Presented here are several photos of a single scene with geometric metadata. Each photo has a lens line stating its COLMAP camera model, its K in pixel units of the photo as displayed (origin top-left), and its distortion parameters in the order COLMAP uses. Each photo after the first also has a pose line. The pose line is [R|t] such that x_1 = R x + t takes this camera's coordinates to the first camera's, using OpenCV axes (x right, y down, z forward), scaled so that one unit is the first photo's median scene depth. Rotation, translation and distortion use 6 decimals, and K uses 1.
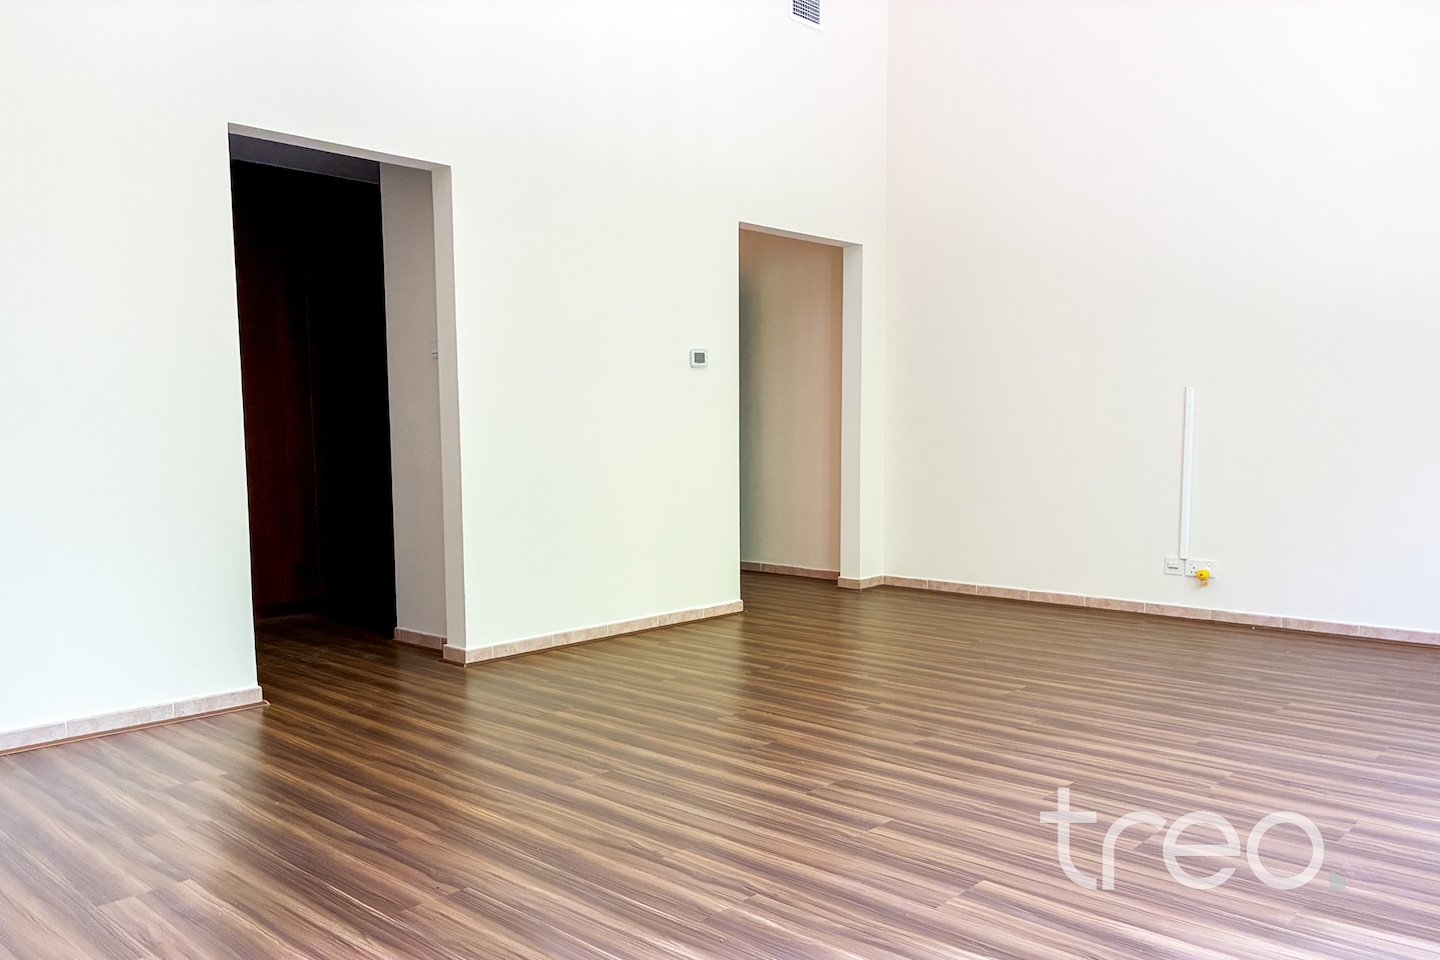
lens RADIAL K [[1089.8, 0, 720.0], [0, 1089.8, 480.0], [0, 0, 1]] dist [0.003177, -0.000063]
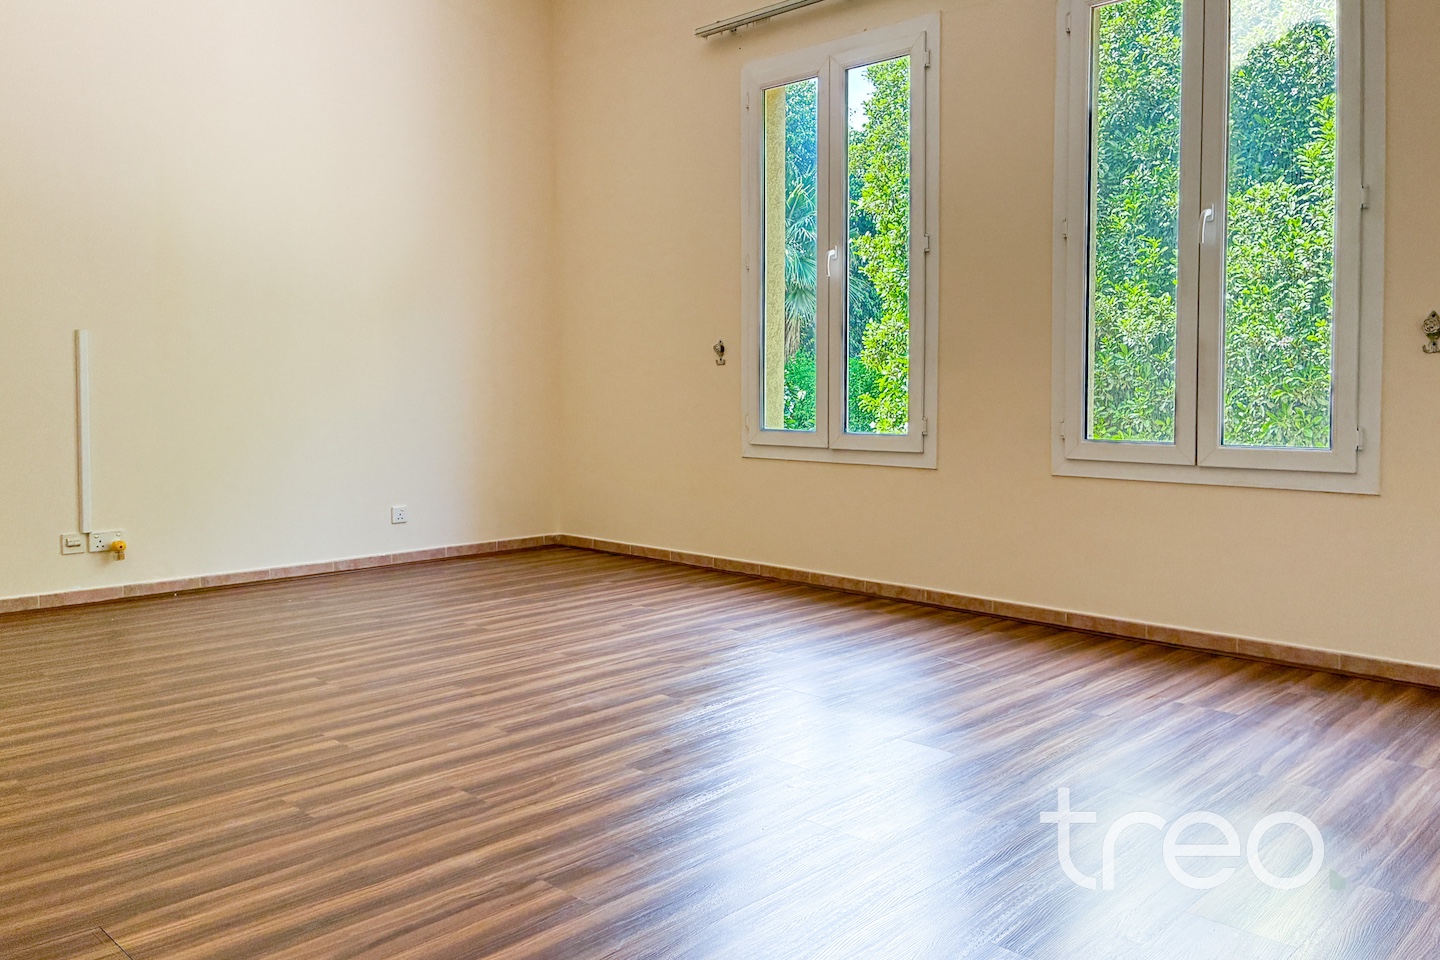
lens RADIAL K [[1136.5, 0, 720.0], [0, 1136.5, 480.0], [0, 0, 1]] dist [0.000914, -0.000237]
pose [[0.025888, -0.078897, 0.996547, -0.562361], [0.046011, 0.995918, 0.077652, -0.018201], [-0.998605, 0.043842, 0.029412, 0.628853]]
